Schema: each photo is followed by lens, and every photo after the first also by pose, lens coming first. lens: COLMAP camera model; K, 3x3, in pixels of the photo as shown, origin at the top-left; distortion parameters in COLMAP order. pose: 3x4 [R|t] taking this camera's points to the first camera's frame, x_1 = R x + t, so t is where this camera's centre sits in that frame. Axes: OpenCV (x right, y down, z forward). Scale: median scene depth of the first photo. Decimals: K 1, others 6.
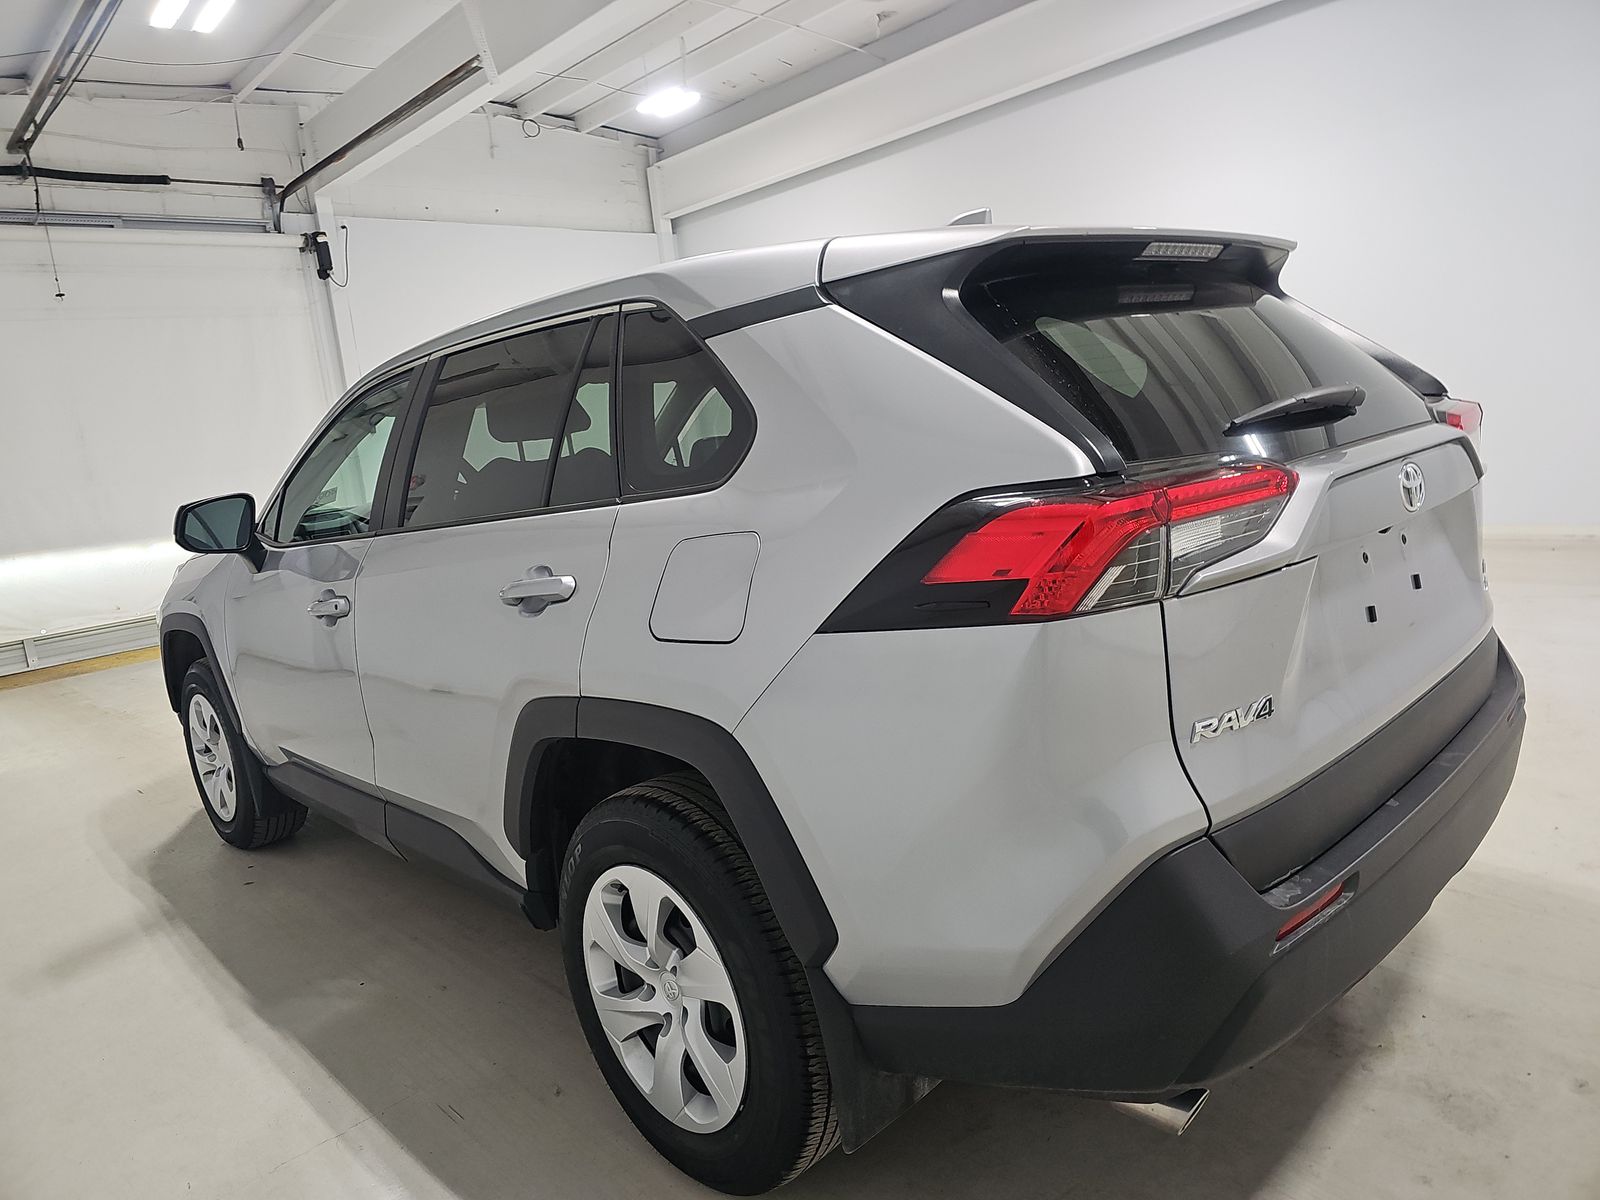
lens RADIAL K [[1064.2, 0, 782.4], [0, 1064.2, 604.1], [0, 0, 1]] dist [0.000475, -0.000678]
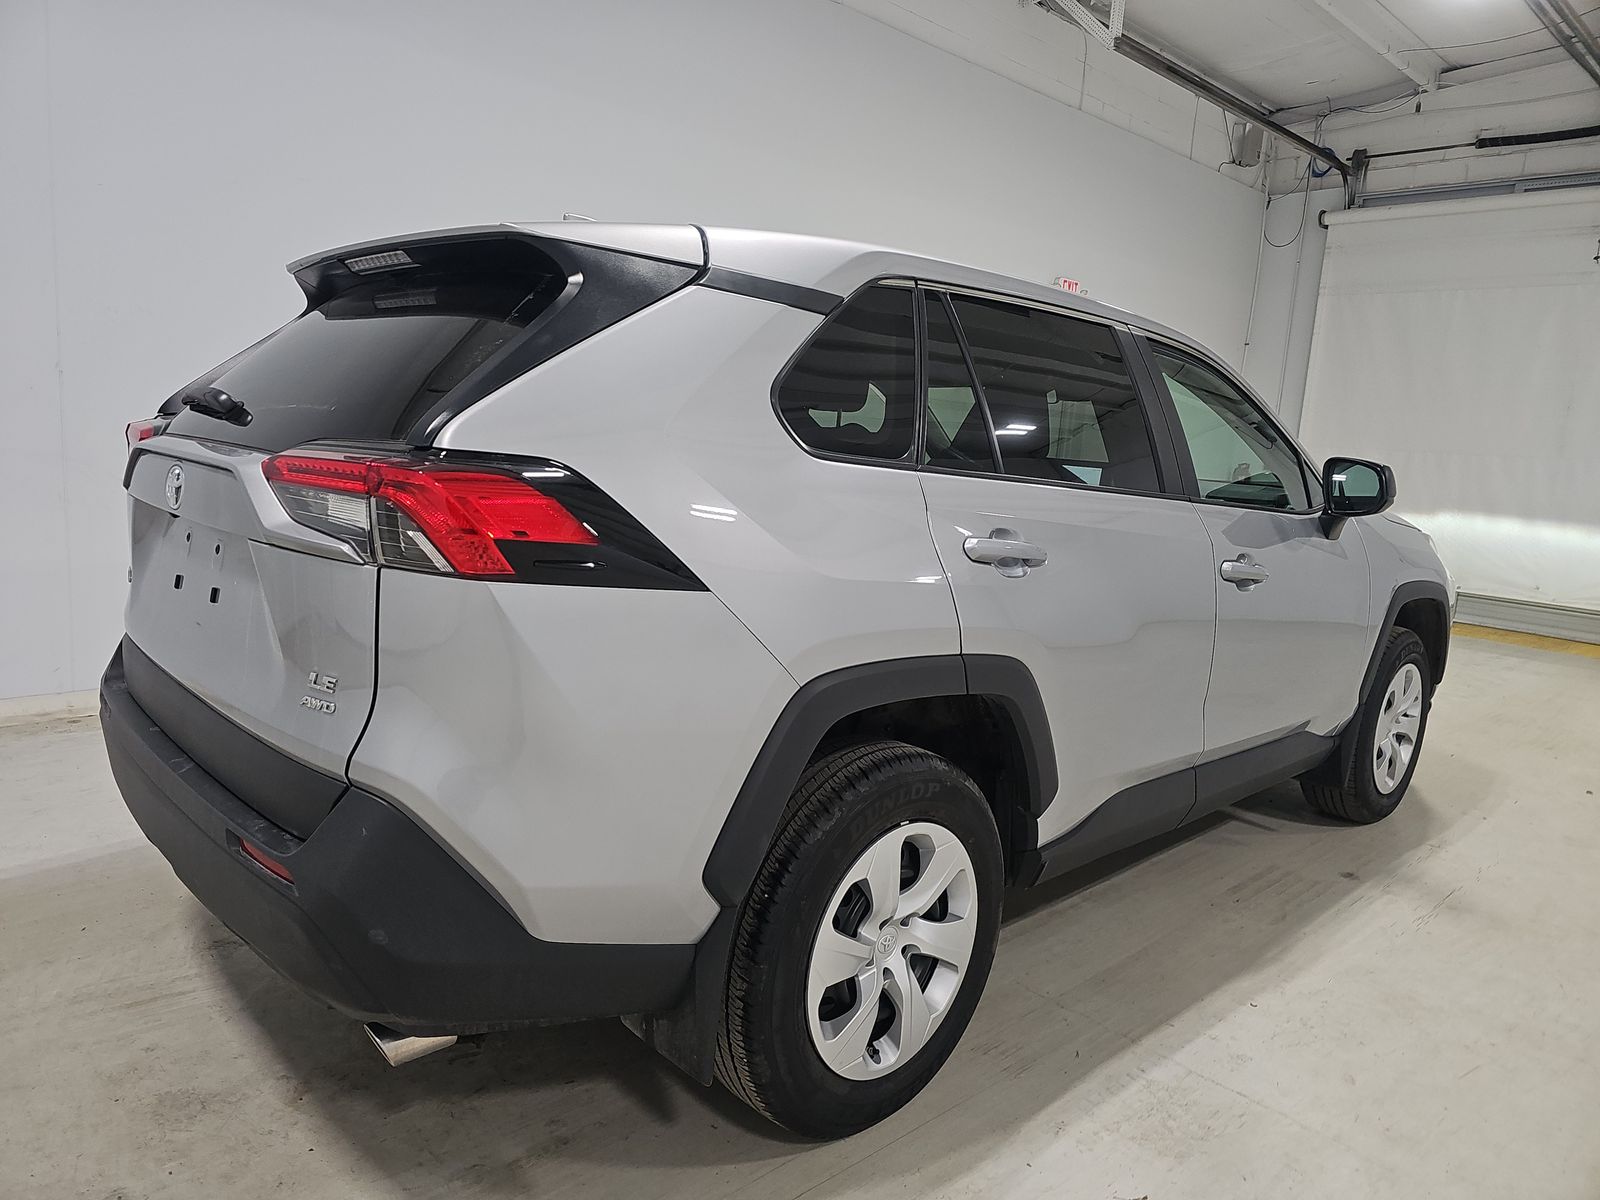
lens RADIAL K [[1064.2, 0, 782.4], [0, 1064.2, 604.1], [0, 0, 1]] dist [0.000475, -0.000678]
pose [[-0.024920, 0.271514, -0.962112, 0.334620], [-0.230164, 0.934997, 0.269823, -0.088009], [0.972833, 0.228167, 0.039193, 0.318699]]
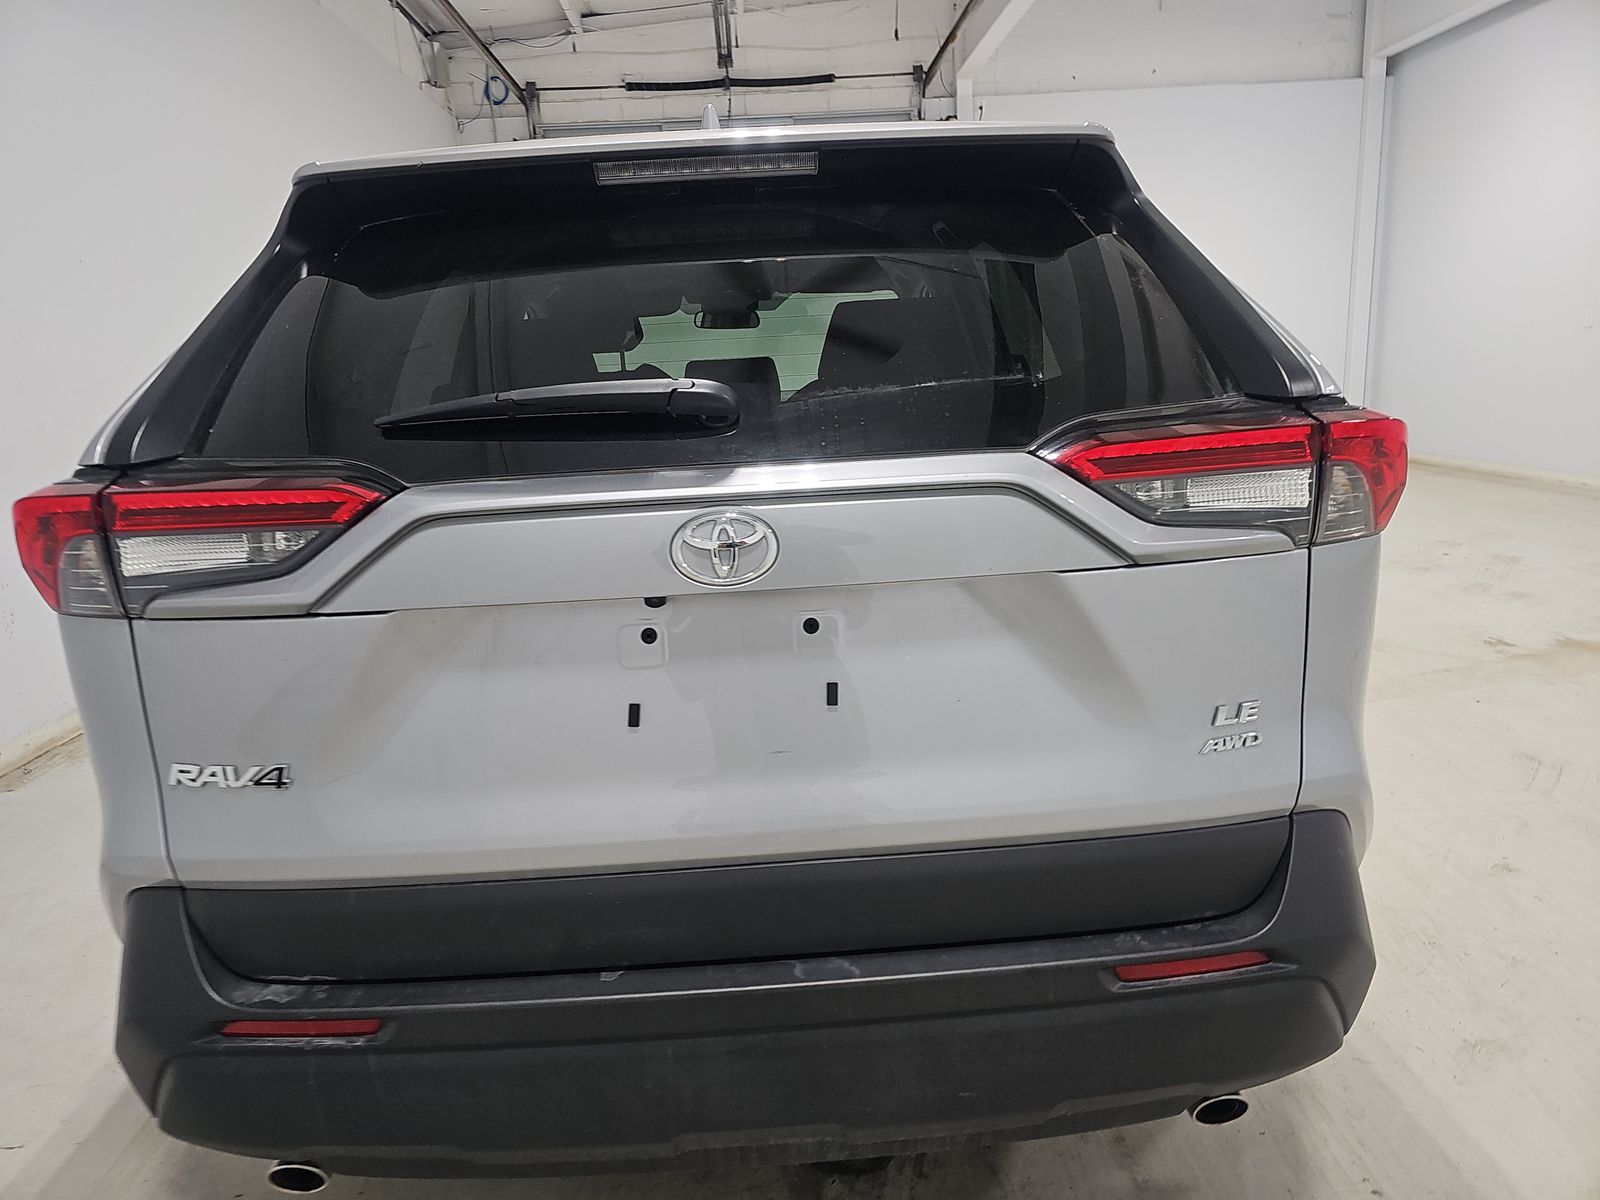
lens RADIAL K [[1043.9, 0, 777.9], [0, 1043.9, 594.1], [0, 0, 1]] dist [0.034825, -0.000448]
pose [[0.747334, 0.214143, -0.628995, 0.211121], [-0.144583, 0.976369, 0.160623, -0.039297], [0.648528, -0.029097, 0.760635, 0.109066]]
